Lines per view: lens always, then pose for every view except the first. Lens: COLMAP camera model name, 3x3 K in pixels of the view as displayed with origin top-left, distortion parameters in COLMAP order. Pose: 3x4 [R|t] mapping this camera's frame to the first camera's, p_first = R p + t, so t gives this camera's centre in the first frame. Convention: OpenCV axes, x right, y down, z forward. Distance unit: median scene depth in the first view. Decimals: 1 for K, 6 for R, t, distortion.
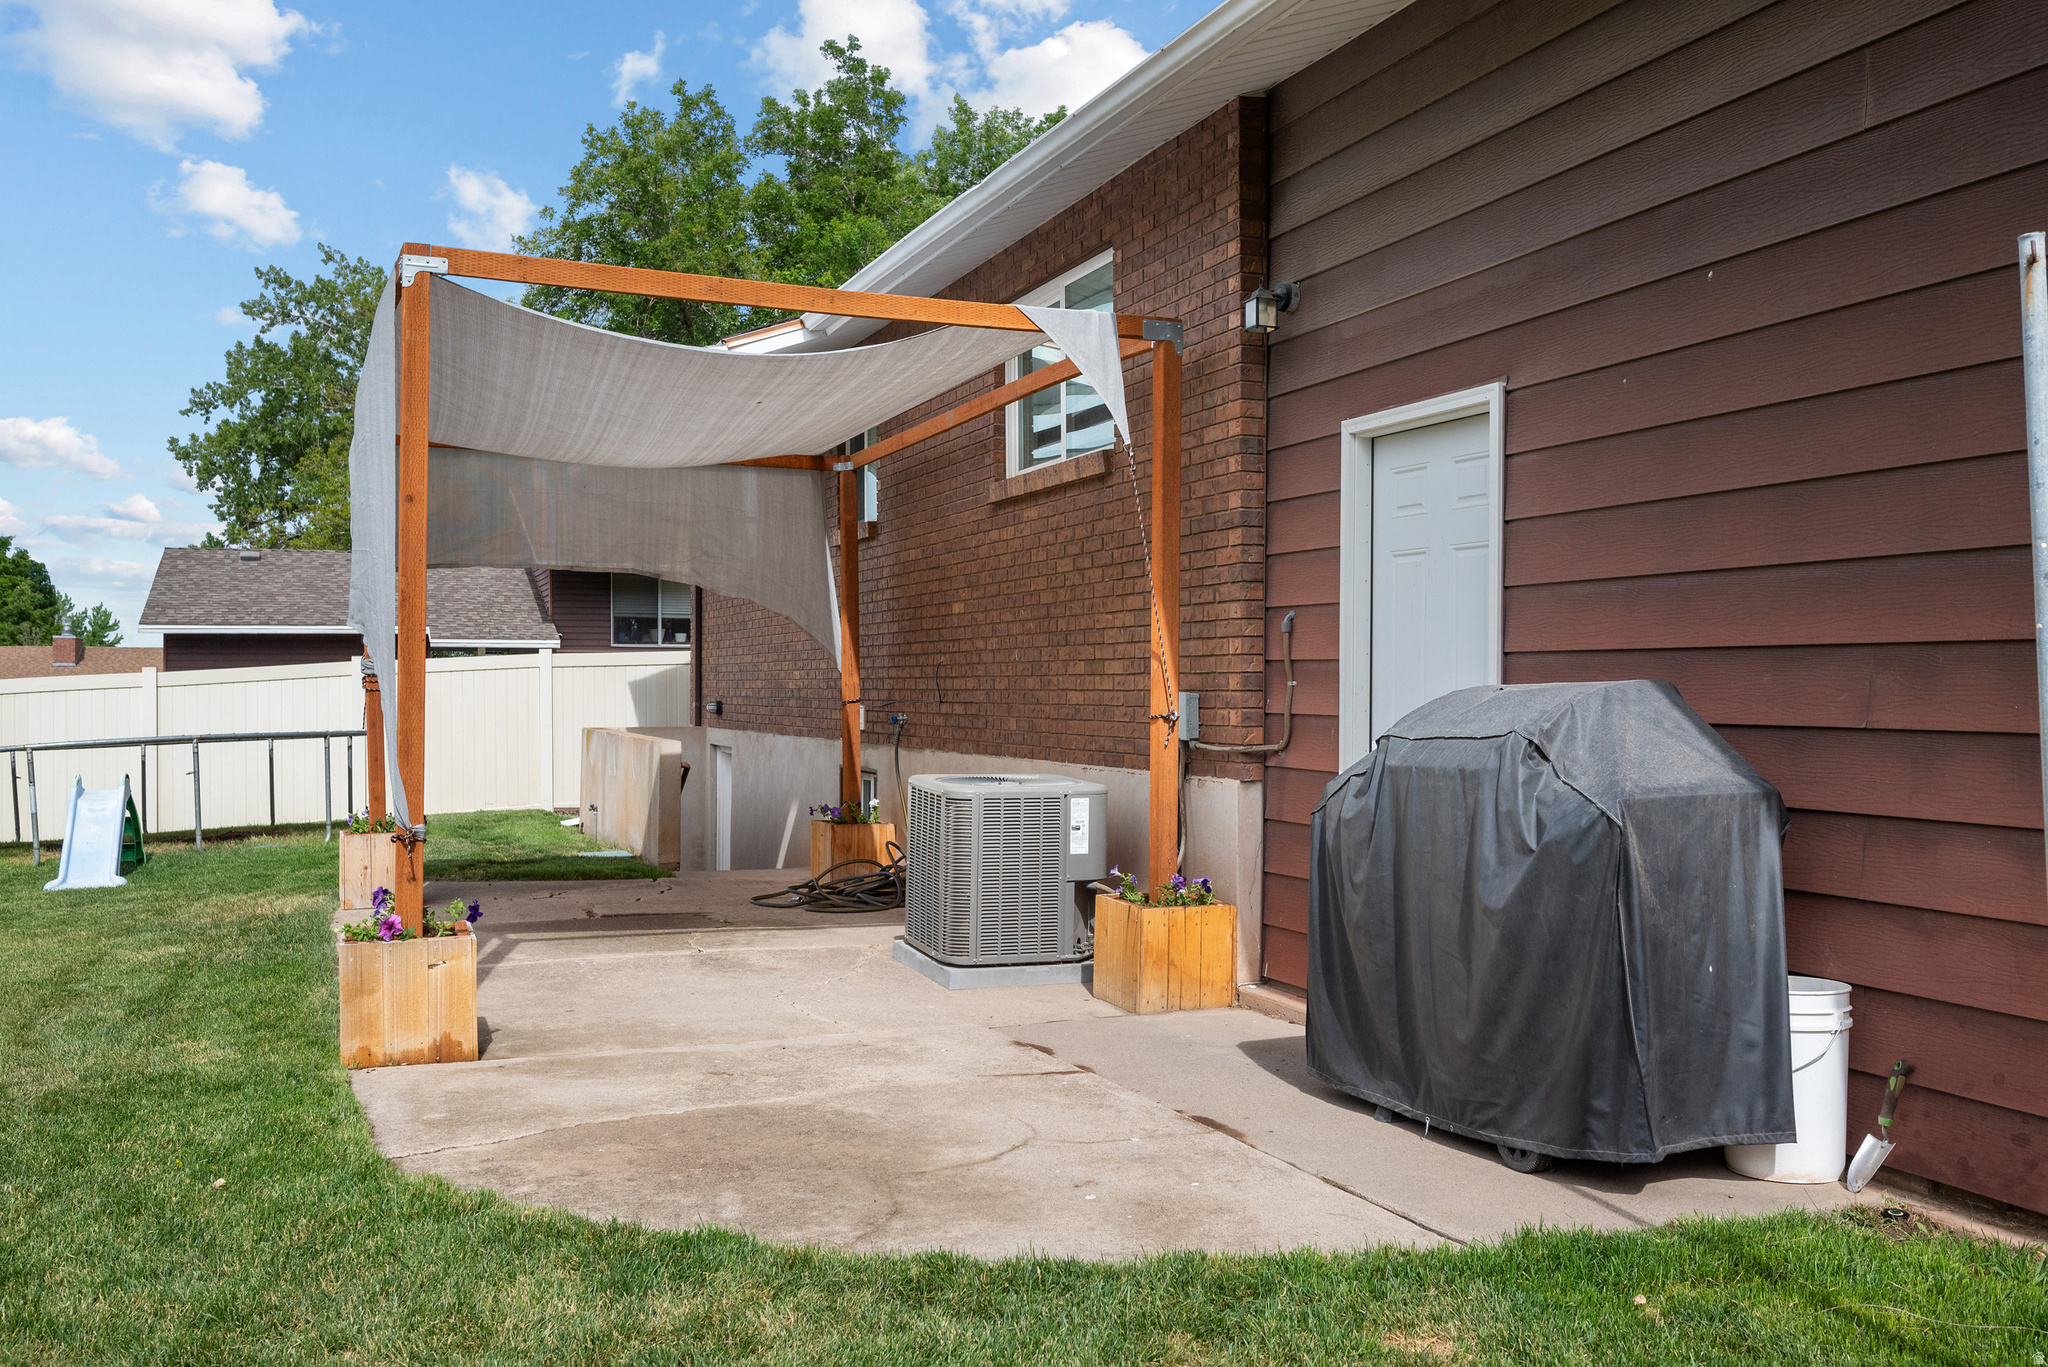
lens RADIAL K [[1781.8, 0, 1024.0], [0, 1781.8, 683.5], [0, 0, 1]] dist [-0.006584, -0.003988]
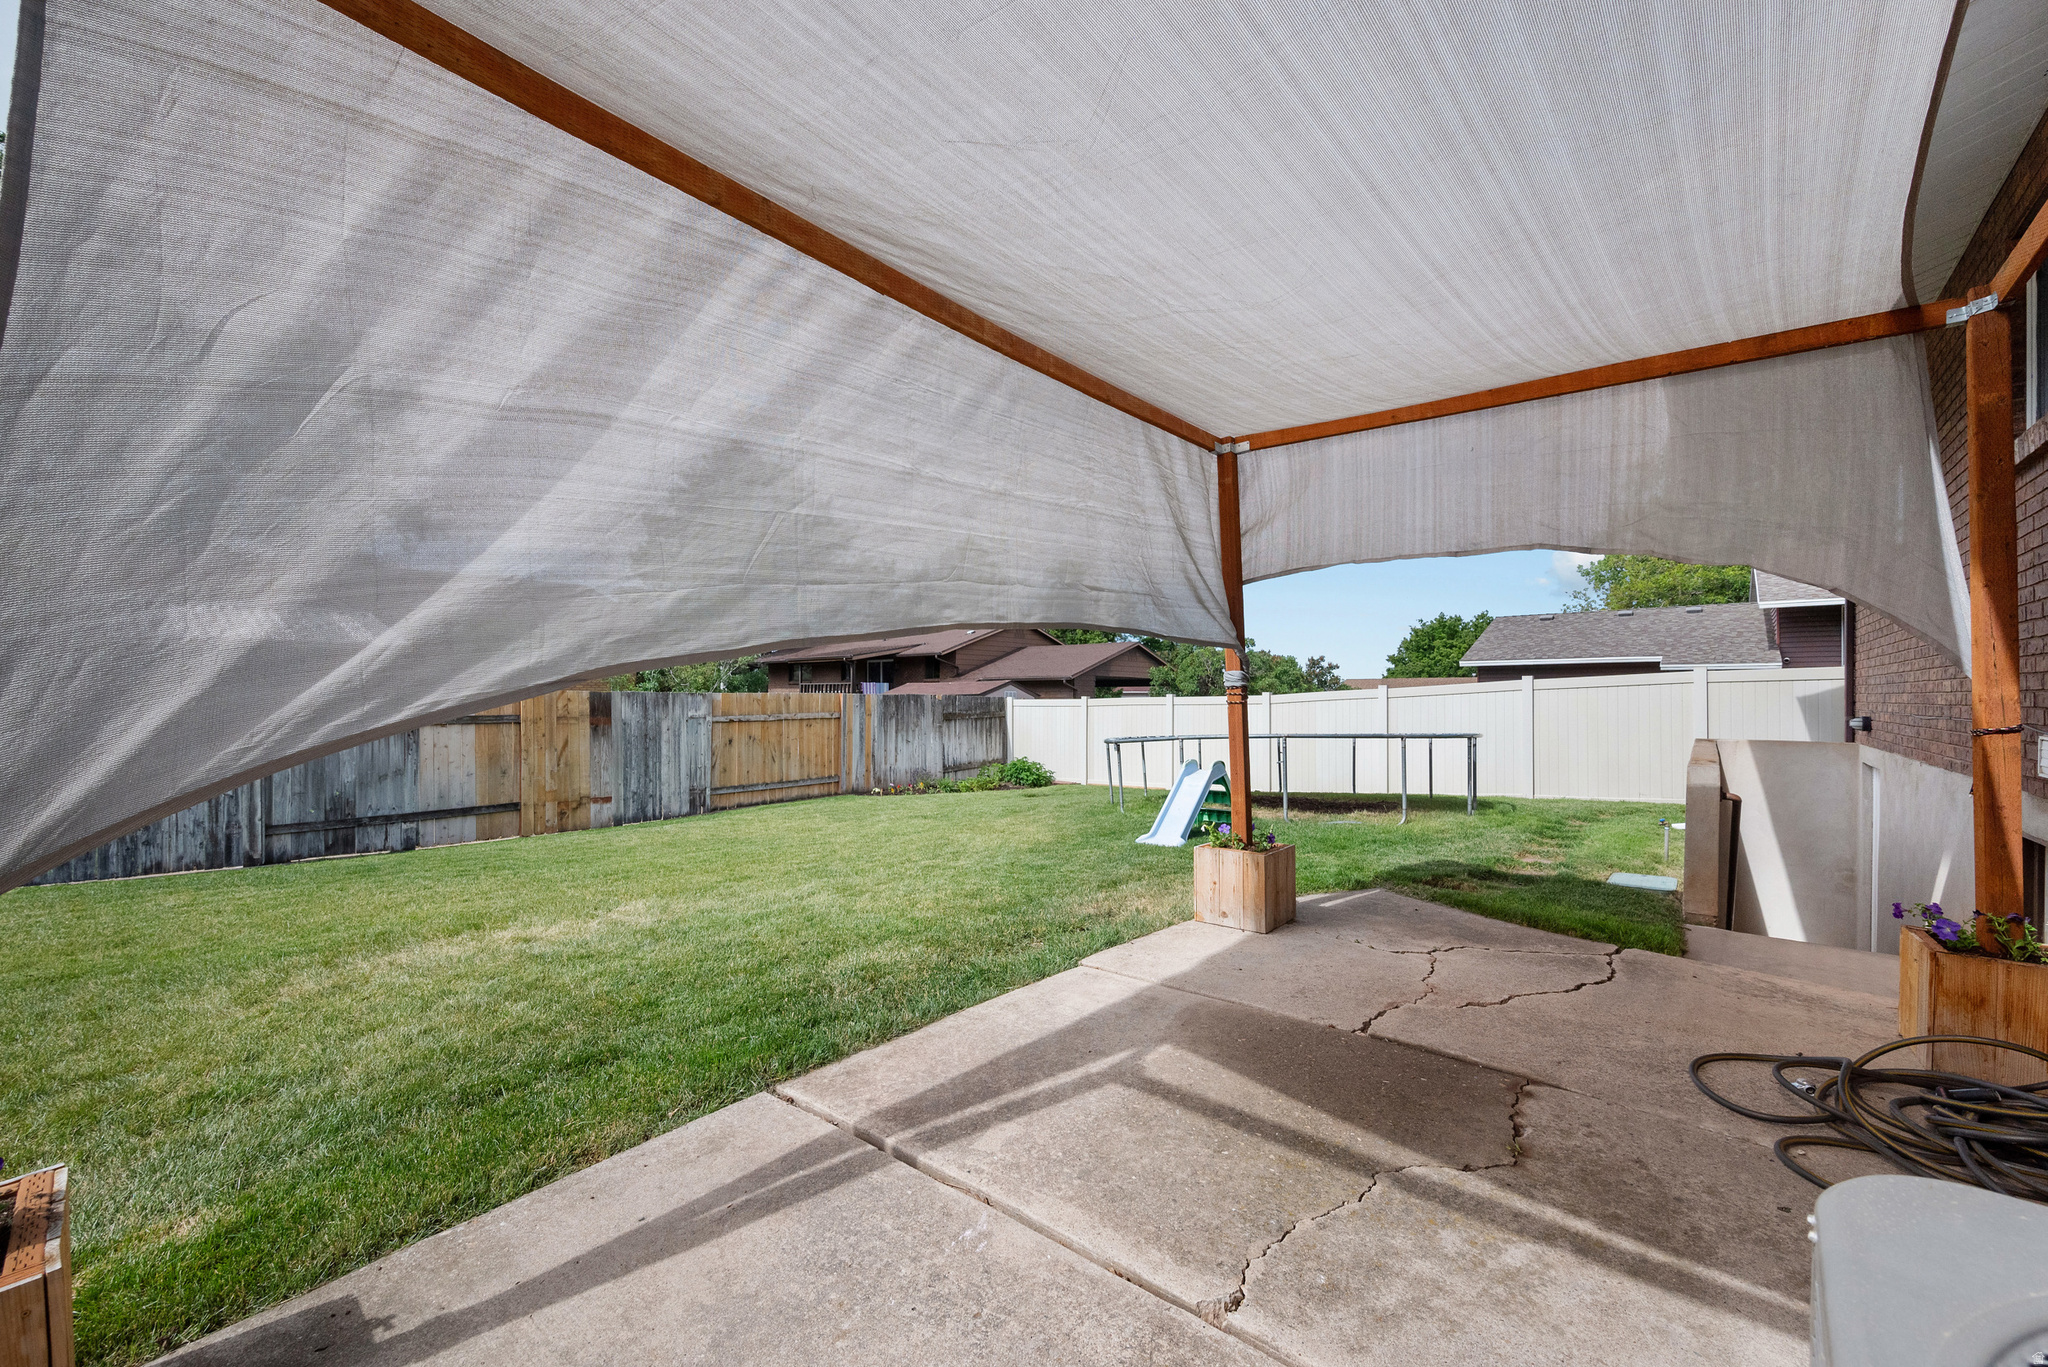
lens RADIAL K [[826.1, 0, 1033.5], [0, 826.1, 696.0], [0, 0, 1]] dist [-0.001511, -0.000117]
pose [[0.489540, 0.002343, -0.871978, -0.014808], [-0.002139, 0.999997, 0.001486, -0.000387], [0.871978, 0.001138, 0.489543, 0.459963]]
